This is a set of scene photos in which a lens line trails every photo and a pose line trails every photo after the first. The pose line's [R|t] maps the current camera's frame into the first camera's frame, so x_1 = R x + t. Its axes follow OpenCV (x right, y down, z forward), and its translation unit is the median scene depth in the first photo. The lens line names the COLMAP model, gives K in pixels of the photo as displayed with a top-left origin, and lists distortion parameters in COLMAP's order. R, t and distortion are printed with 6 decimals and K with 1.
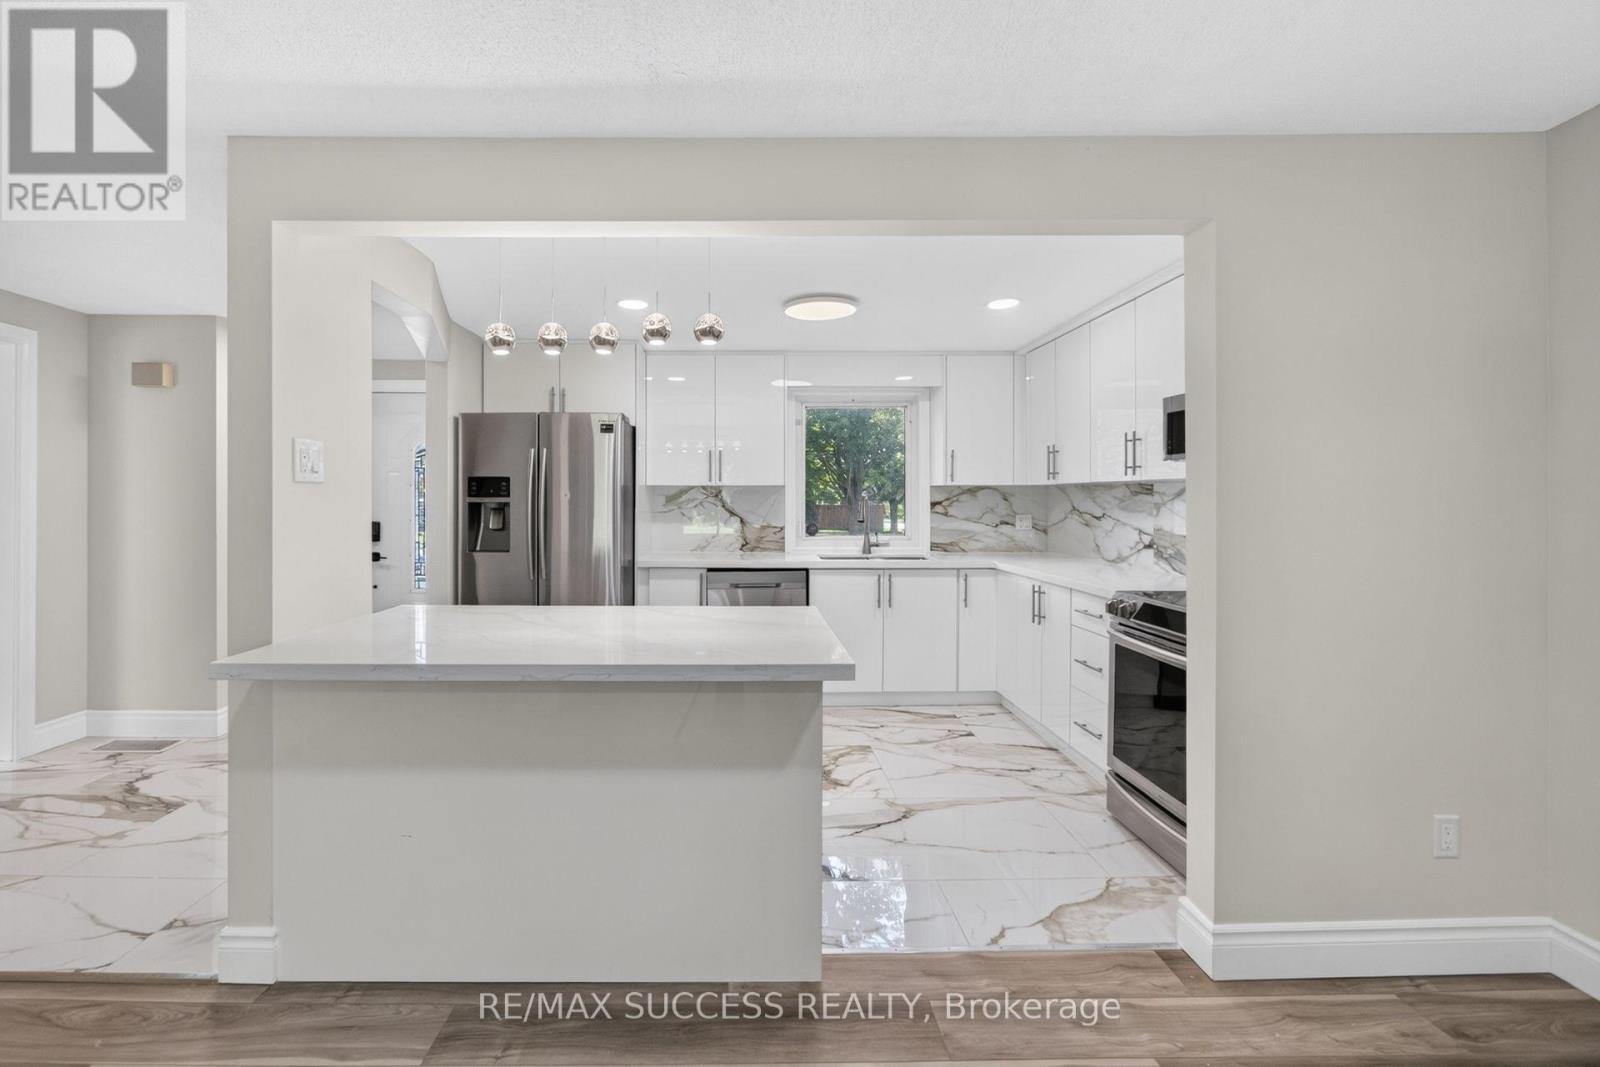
lens RADIAL K [[642.8, 0, 760.8], [0, 642.8, 507.1], [0, 0, 1]] dist [-0.015450, 0.005775]
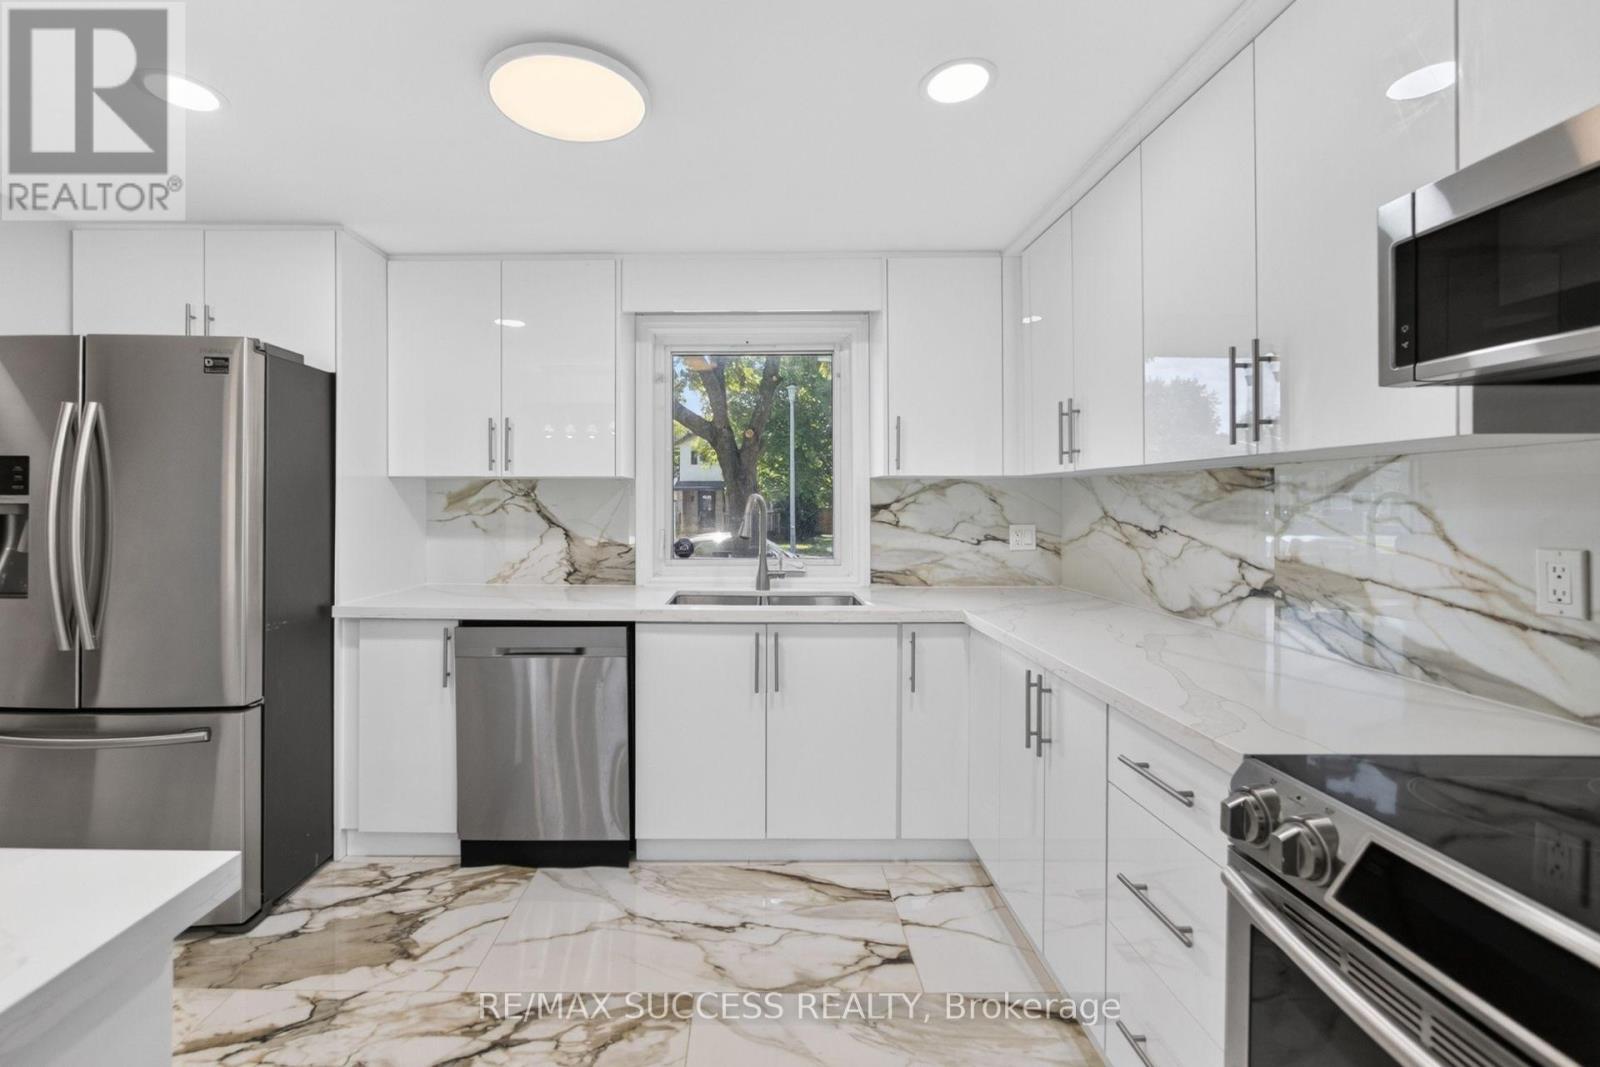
lens RADIAL K [[656.2, 0, 757.7], [0, 656.2, 508.8], [0, 0, 1]] dist [-0.018472, 0.006113]
pose [[0.999740, 0.000162, -0.022817, 0.198438], [-0.000236, 0.999995, -0.003246, -0.002018], [0.022816, 0.003251, 0.999734, 0.426627]]
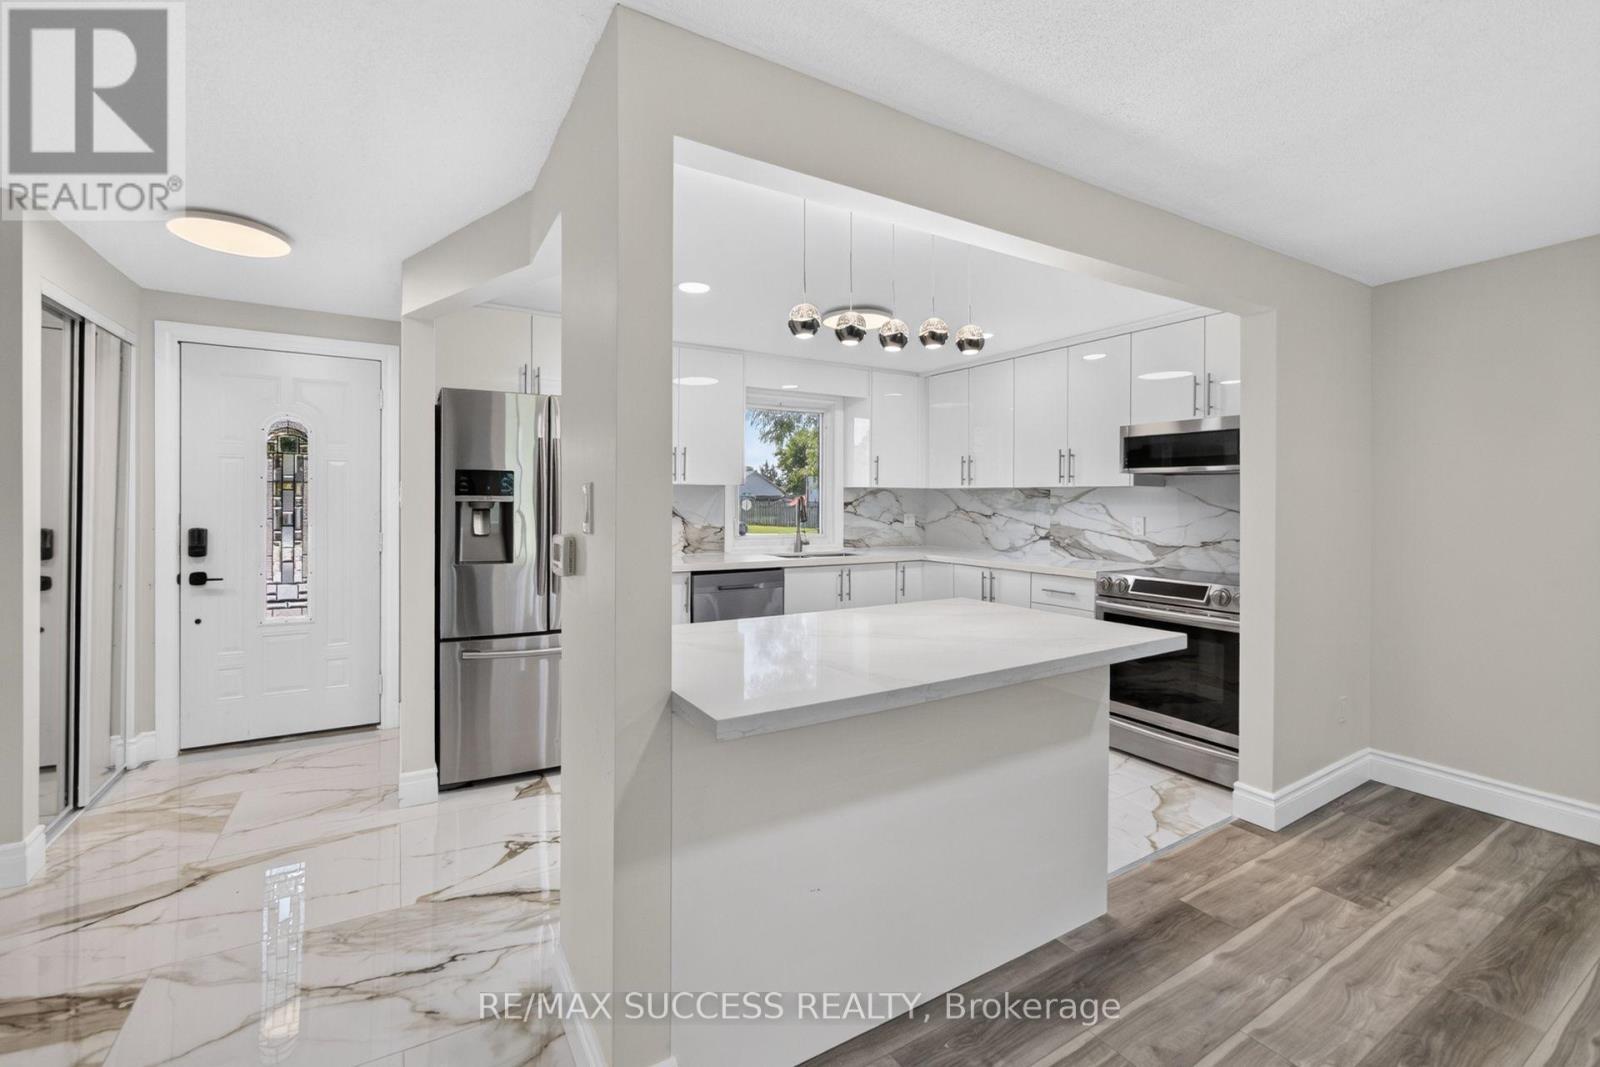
lens RADIAL K [[642.8, 0, 760.8], [0, 642.8, 507.1], [0, 0, 1]] dist [-0.015450, 0.005775]
pose [[0.884185, -0.000096, 0.467137, -0.439534], [-0.000521, 0.999999, 0.001190, -0.001536], [-0.467137, -0.001296, 0.884184, 0.111975]]
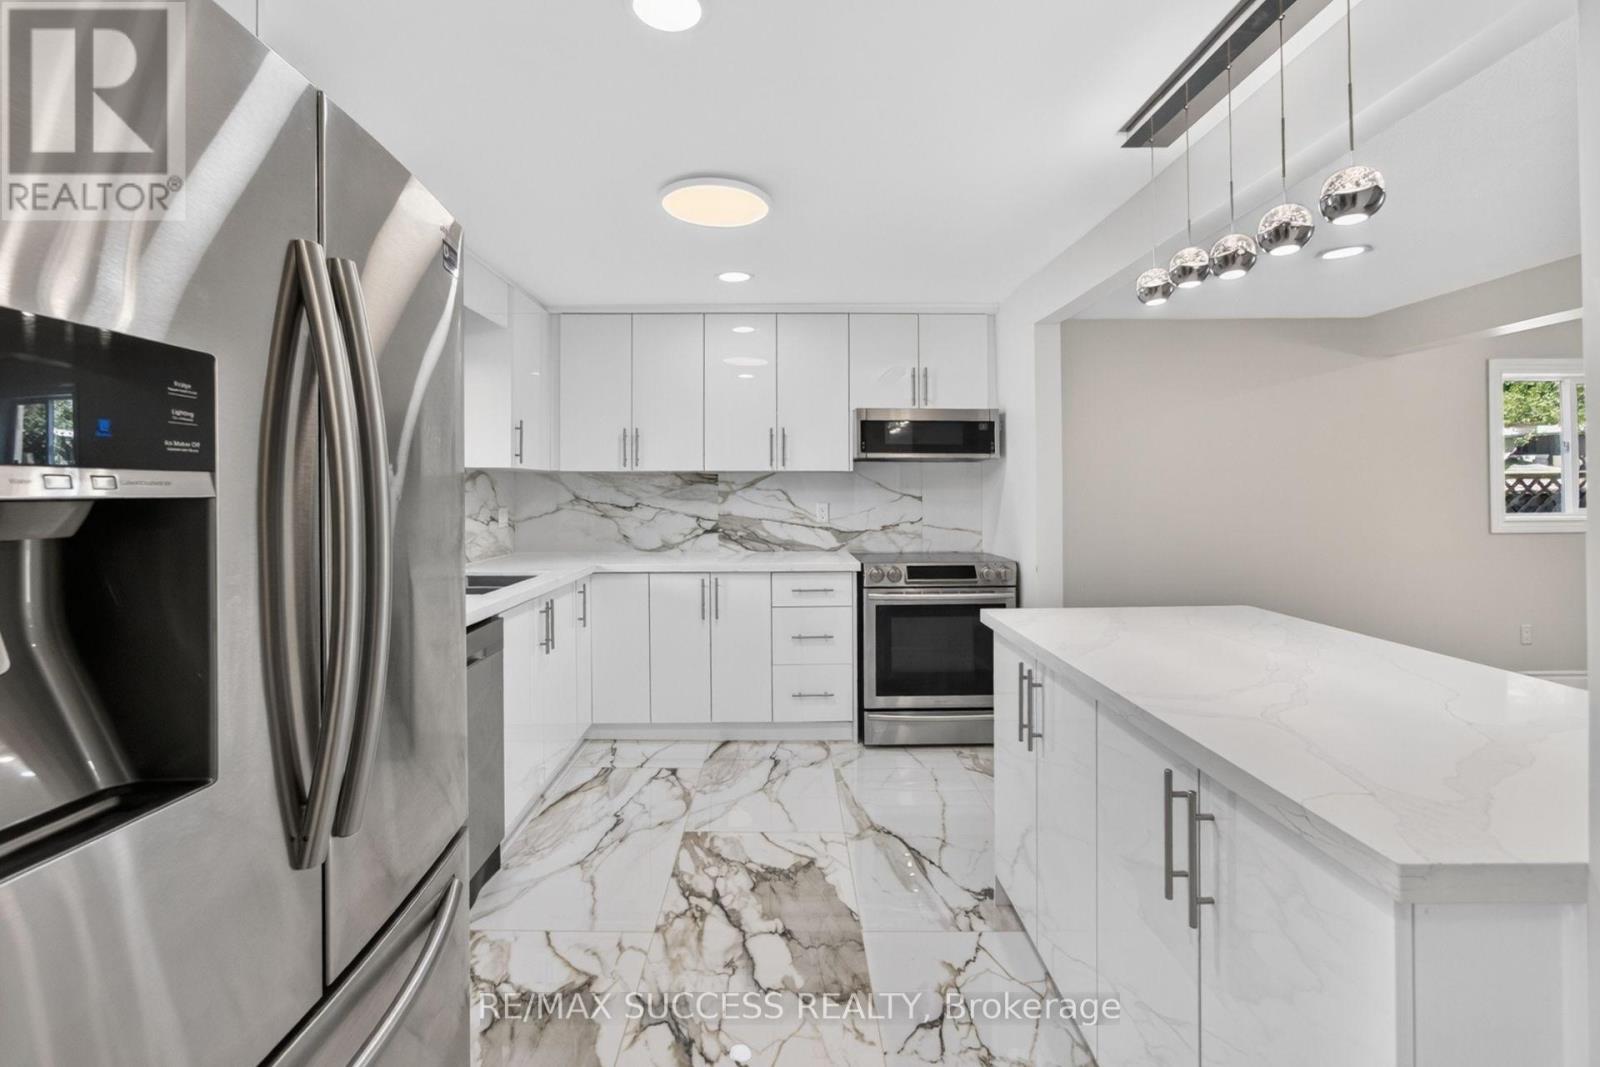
lens RADIAL K [[696.9, 0, 764.8], [0, 696.9, 494.1], [0, 0, 1]] dist [-0.033103, 0.000216]
pose [[0.049291, -0.006852, 0.998761, -0.509940], [0.014307, 0.999879, 0.006153, -0.006988], [-0.998682, 0.013986, 0.049383, 0.745573]]
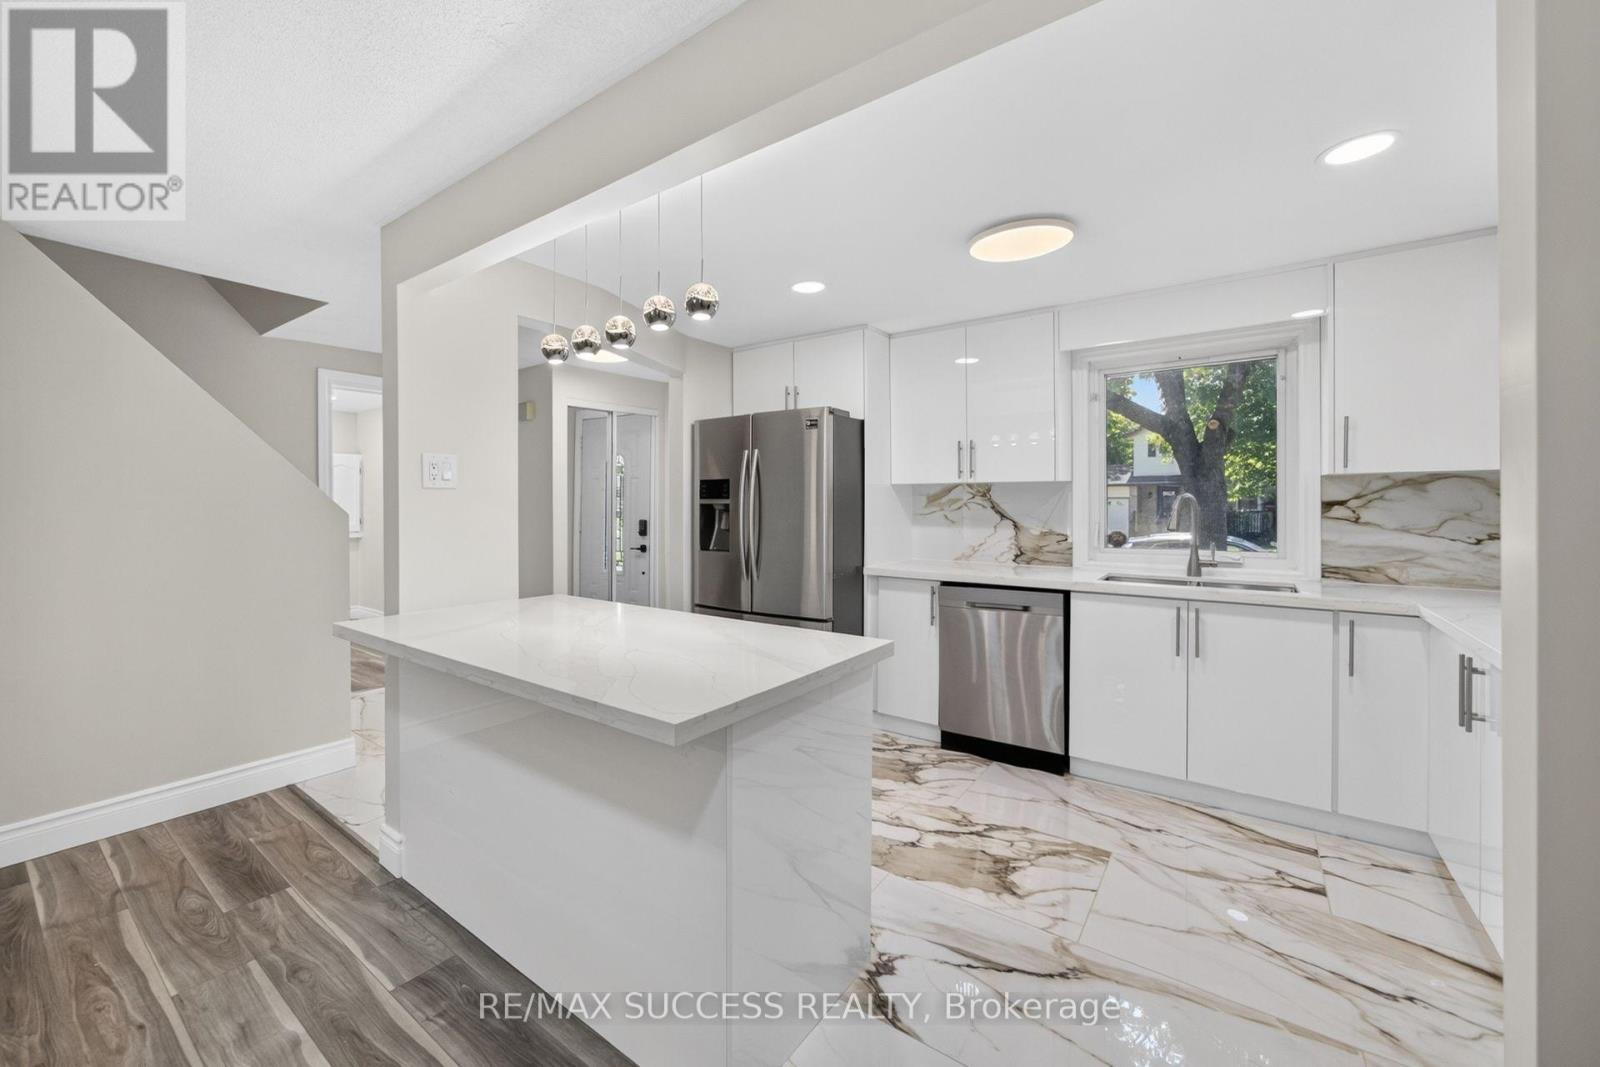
lens RADIAL K [[642.8, 0, 760.8], [0, 642.8, 507.1], [0, 0, 1]] dist [-0.015450, 0.005775]
pose [[0.782269, -0.000172, -0.622940, 0.261068], [-0.001564, 0.999996, -0.002240, 0.000341], [0.622938, 0.002726, 0.782266, 0.190959]]
